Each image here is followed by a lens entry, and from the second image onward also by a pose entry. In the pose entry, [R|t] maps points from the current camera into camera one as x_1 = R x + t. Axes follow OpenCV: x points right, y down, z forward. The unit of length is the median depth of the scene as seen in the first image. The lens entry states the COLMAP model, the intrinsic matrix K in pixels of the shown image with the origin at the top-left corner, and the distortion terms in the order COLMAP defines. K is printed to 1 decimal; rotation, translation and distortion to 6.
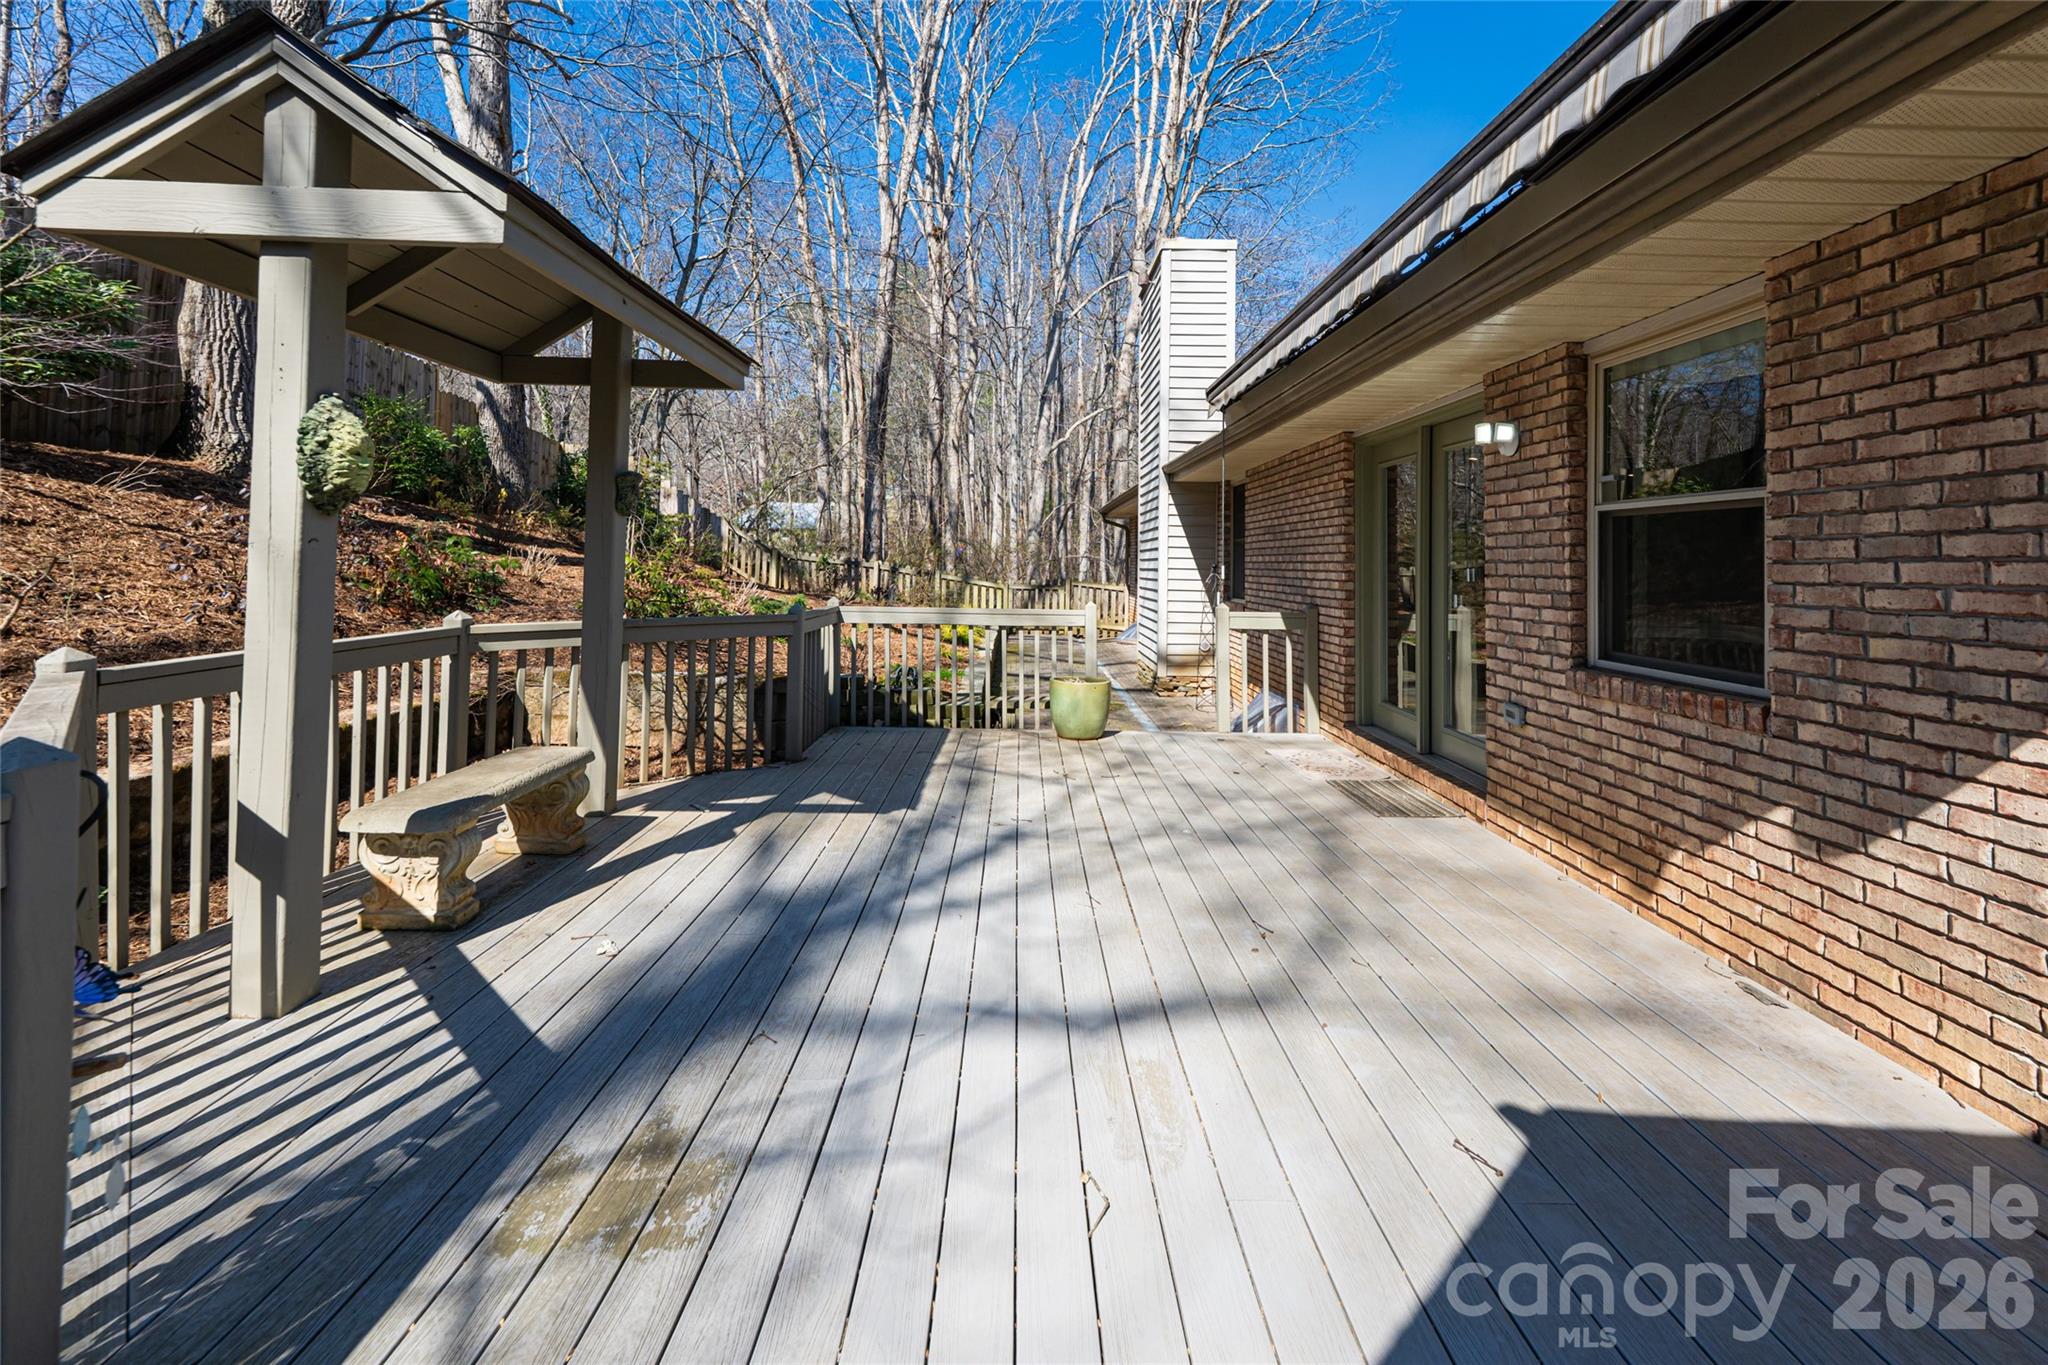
lens RADIAL K [[862.9, 0, 1032.3], [0, 862.9, 551.5], [0, 0, 1]] dist [-0.002745, -0.000226]
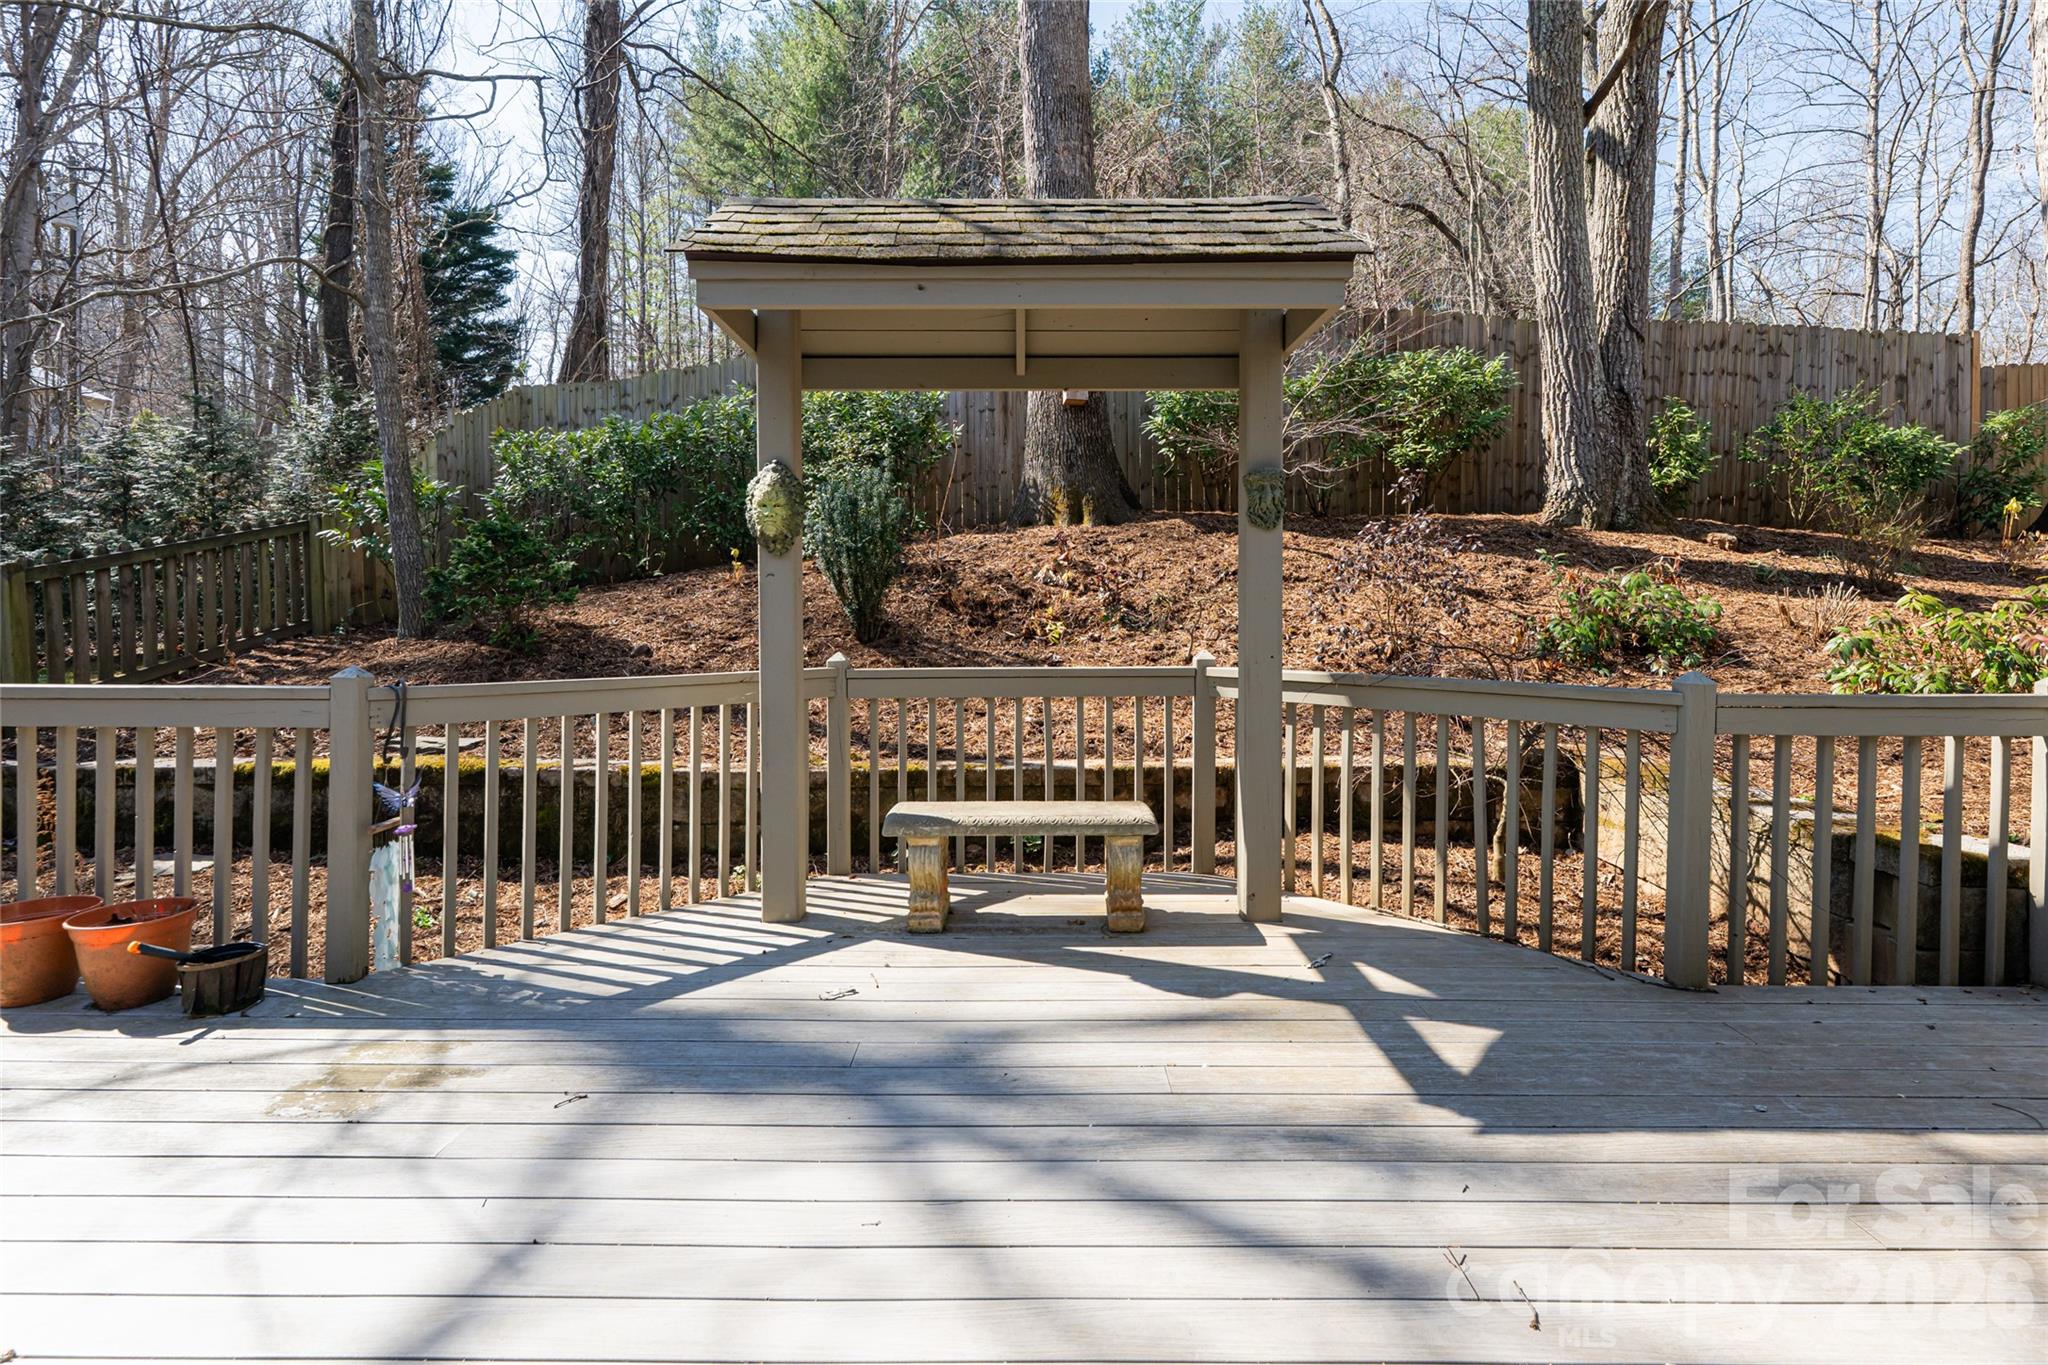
lens RADIAL K [[978.9, 0, 1021.5], [0, 978.9, 631.0], [0, 0, 1]] dist [-0.000768, 0.000220]
pose [[-0.019875, 0.007782, -0.999772, 0.192234], [0.010727, 0.999914, 0.007570, 0.018476], [0.999745, -0.010574, -0.019956, 0.406226]]
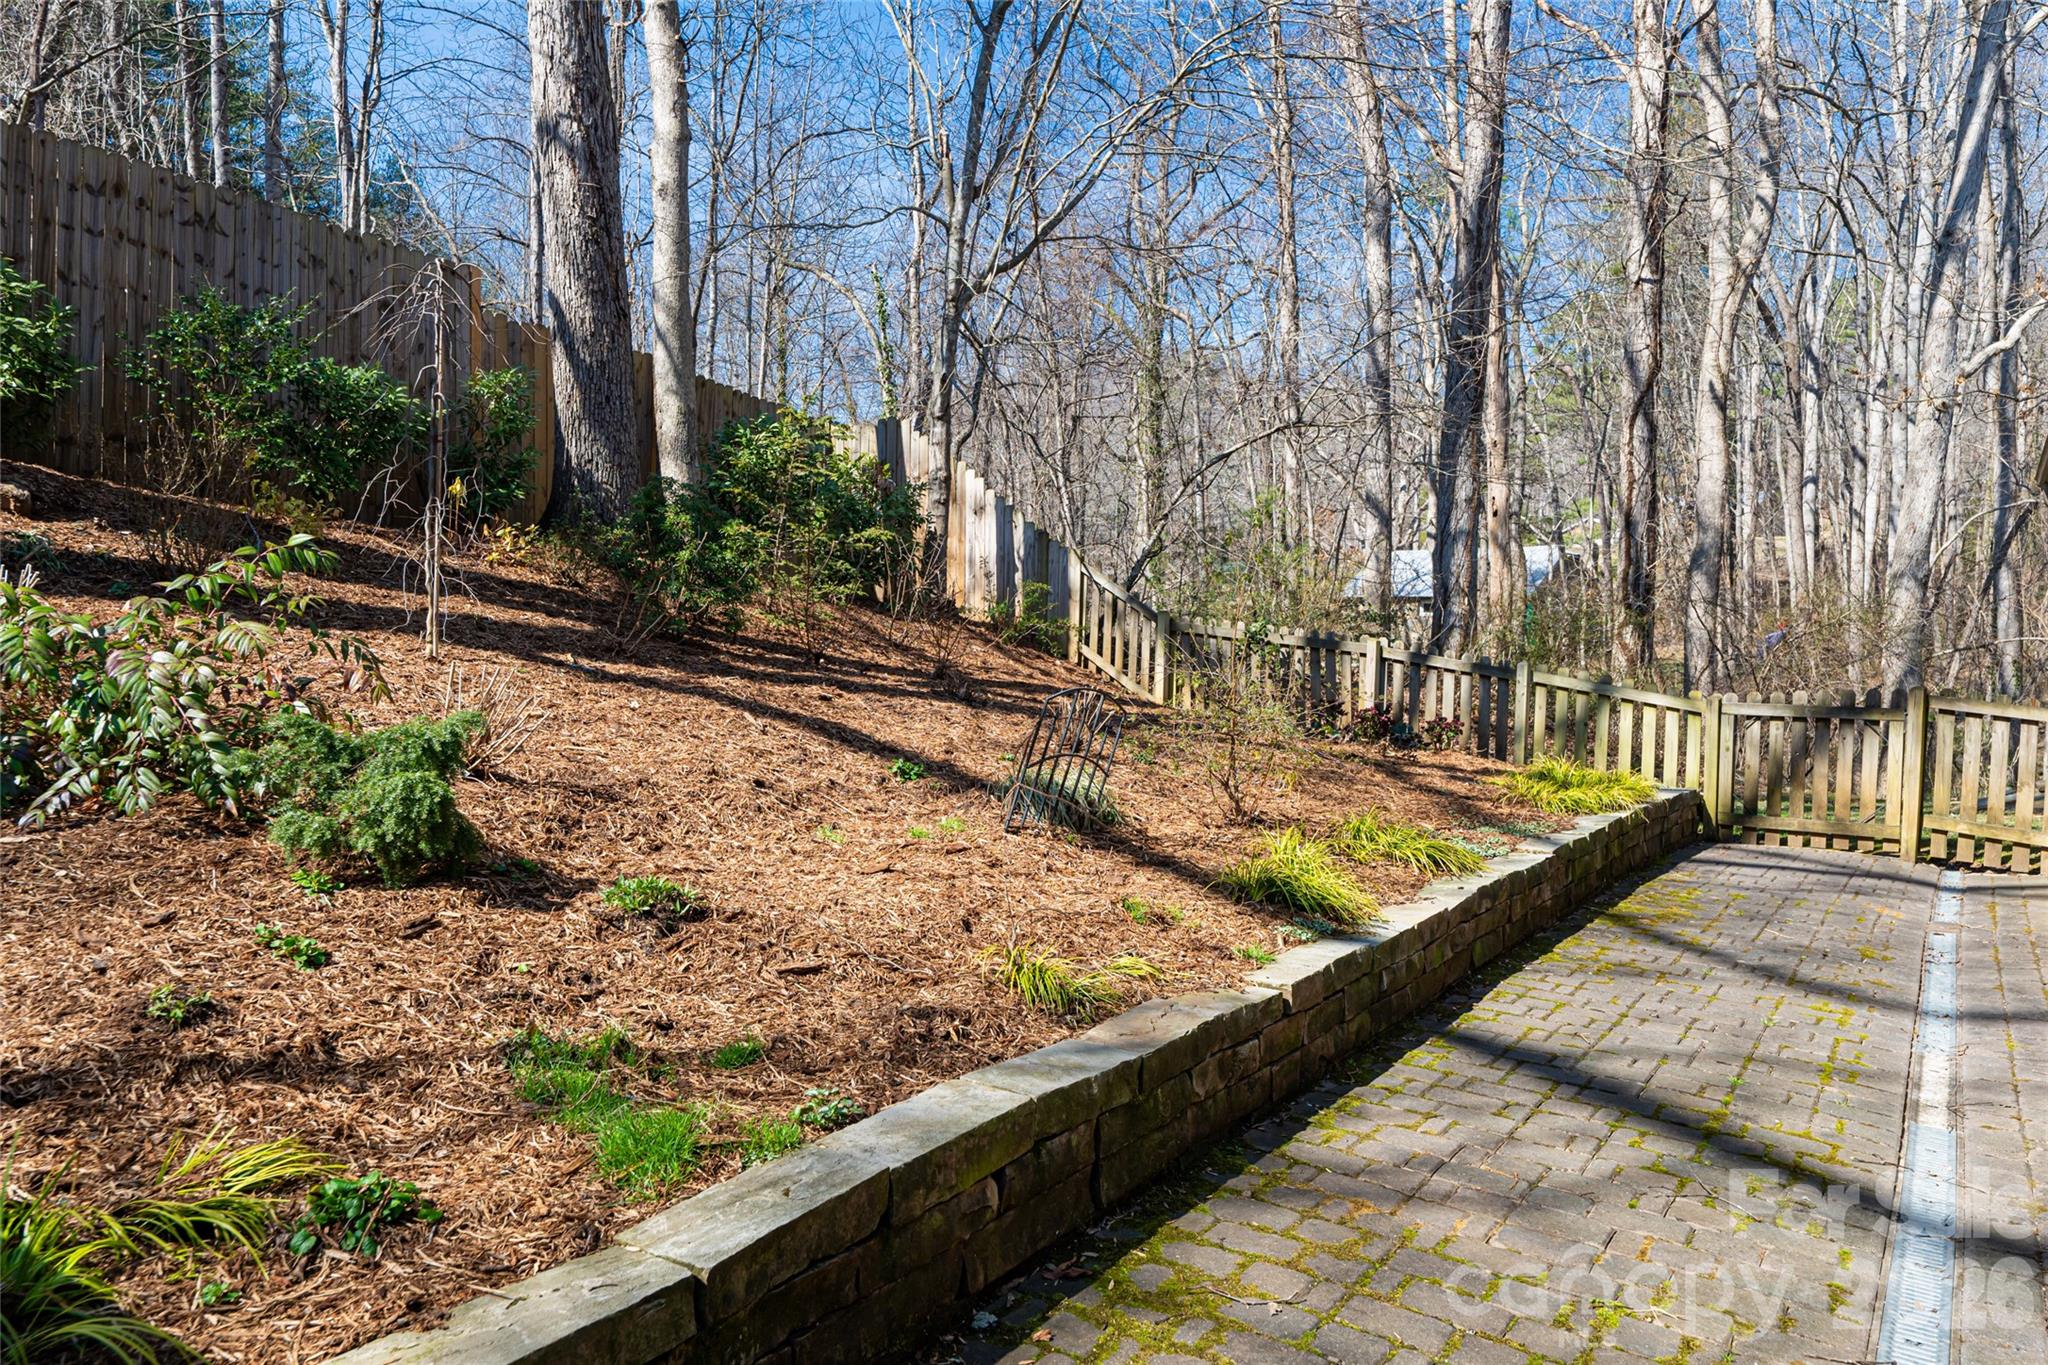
lens RADIAL K [[1352.3, 0, 1021.2], [0, 1352.3, 691.6], [0, 0, 1]] dist [-0.007499, -0.000879]
pose [[0.809093, 0.020240, -0.587332, 0.130570], [0.000049, 0.999404, 0.034509, 0.029383], [0.587681, -0.027950, 0.808610, 0.823623]]
